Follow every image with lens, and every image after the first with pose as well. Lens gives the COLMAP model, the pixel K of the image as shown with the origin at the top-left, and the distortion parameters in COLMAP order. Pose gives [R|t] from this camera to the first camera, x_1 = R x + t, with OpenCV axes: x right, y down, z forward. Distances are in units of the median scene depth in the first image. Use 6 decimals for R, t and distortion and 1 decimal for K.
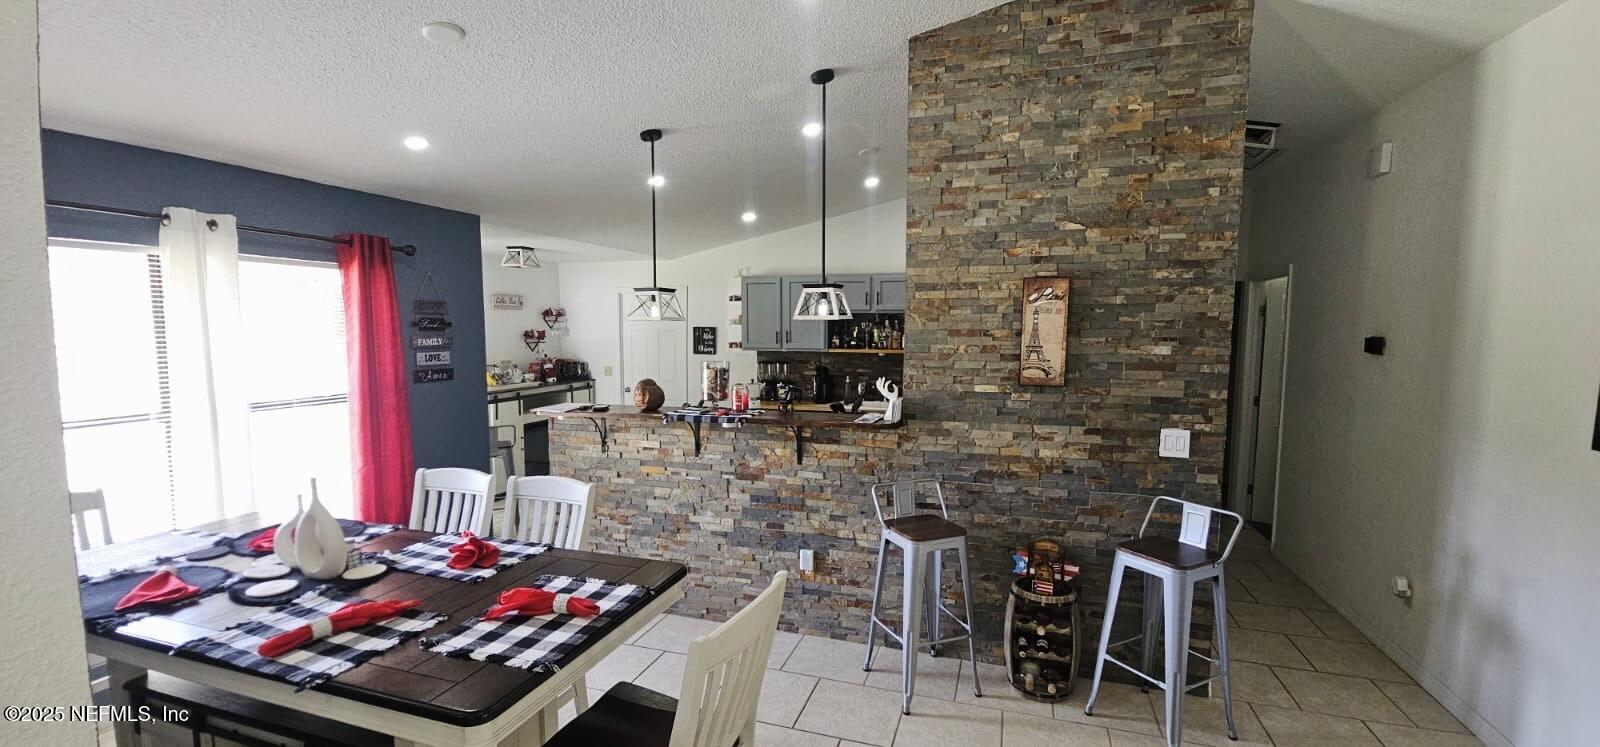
lens RADIAL K [[646.8, 0, 796.9], [0, 646.8, 385.9], [0, 0, 1]] dist [-0.001990, -0.000163]
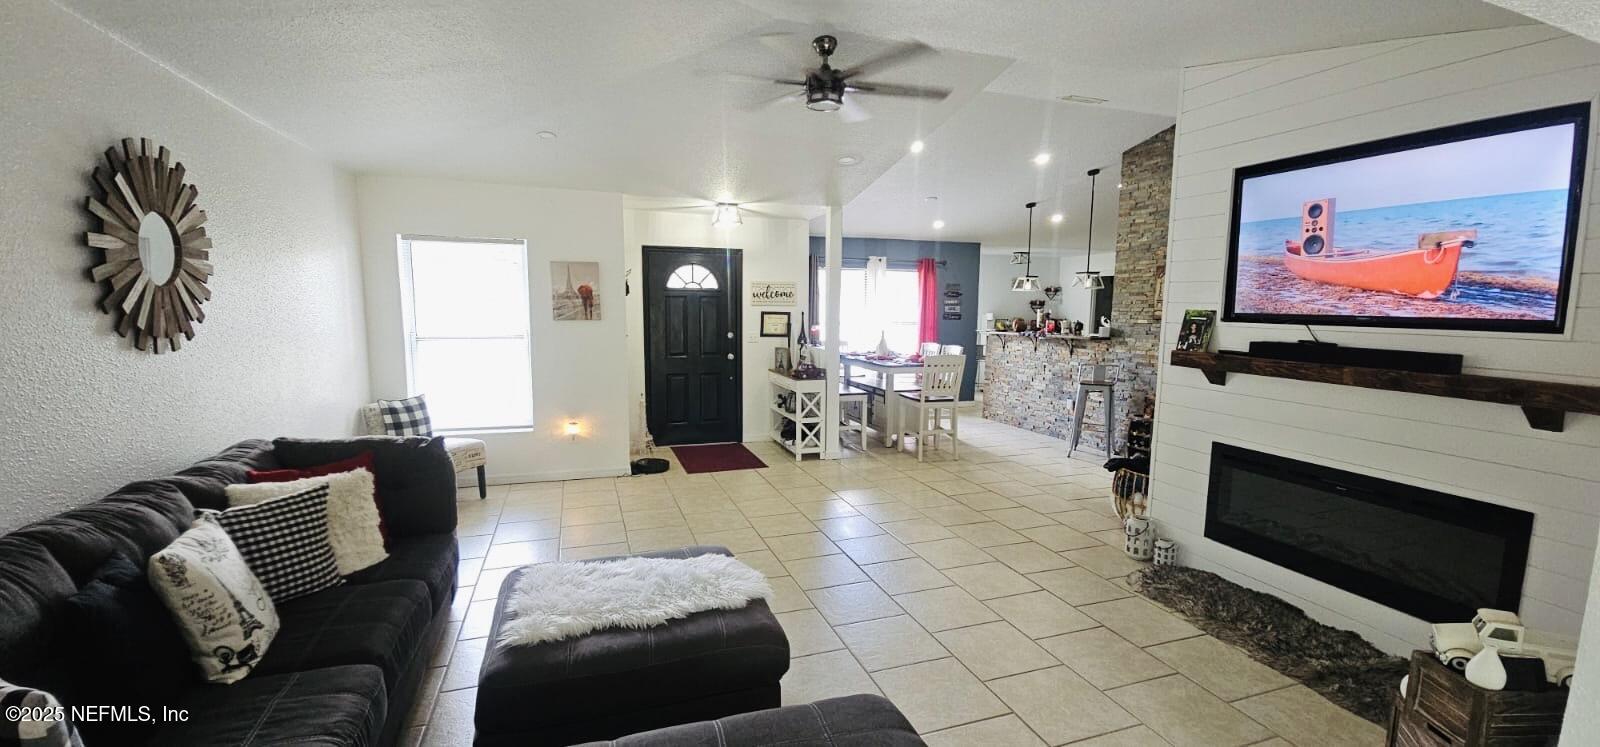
lens RADIAL K [[646.8, 0, 800.0], [0, 646.8, 376.4], [0, 0, 1]] dist [-0.001990, -0.000163]
pose [[0.598206, 0.091229, -0.796132, 1.159671], [-0.080095, 0.995330, 0.053873, 0.138028], [0.797329, 0.031539, 0.602720, -0.967784]]
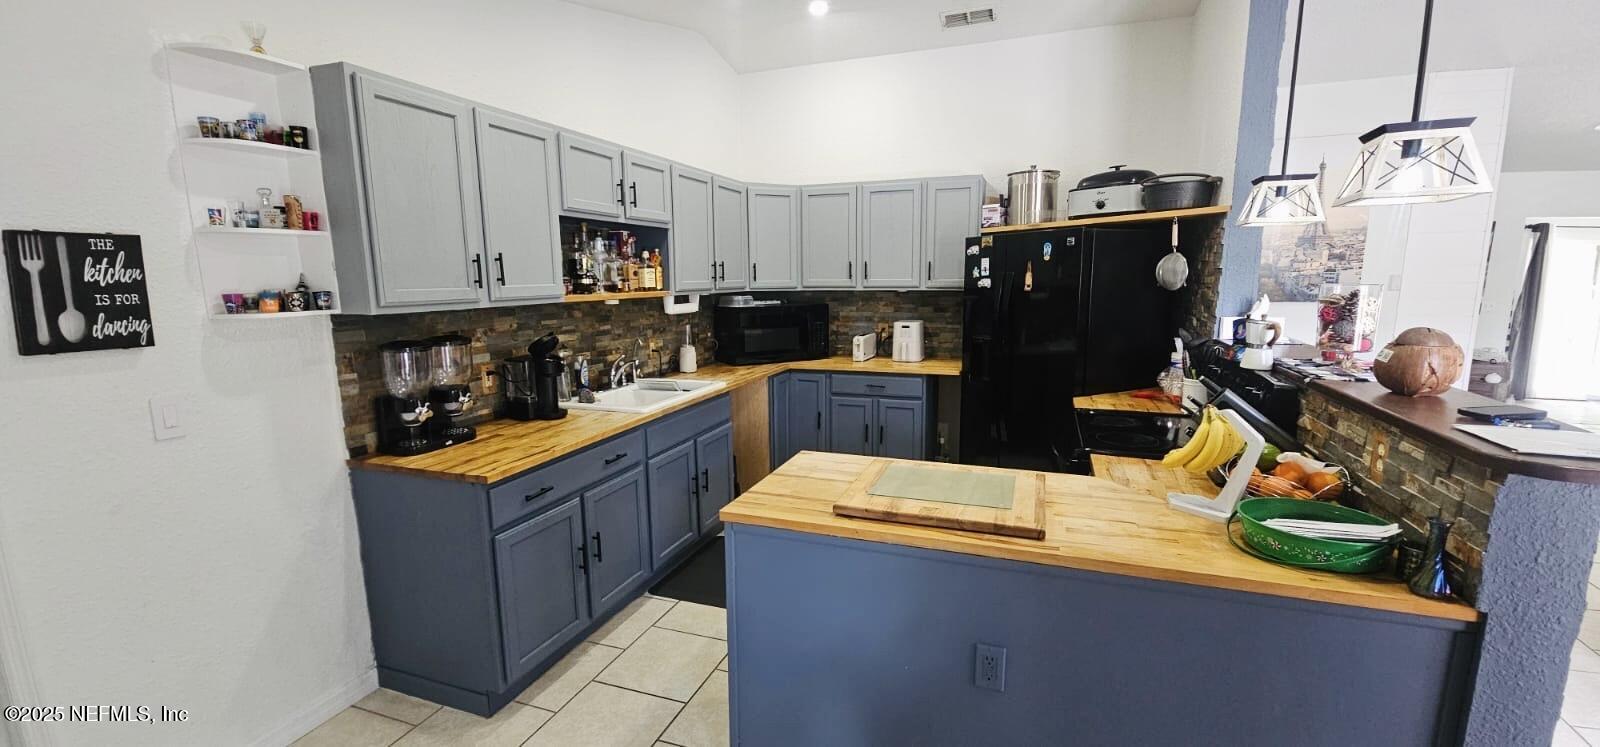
lens RADIAL K [[646.8, 0, 801.1], [0, 646.8, 375.5], [0, 0, 1]] dist [-0.001990, -0.000163]
pose [[0.041336, -0.156099, 0.986876, -0.390120], [0.100800, 0.983332, 0.151316, -0.053083], [-0.994048, 0.093223, 0.056382, 0.787286]]
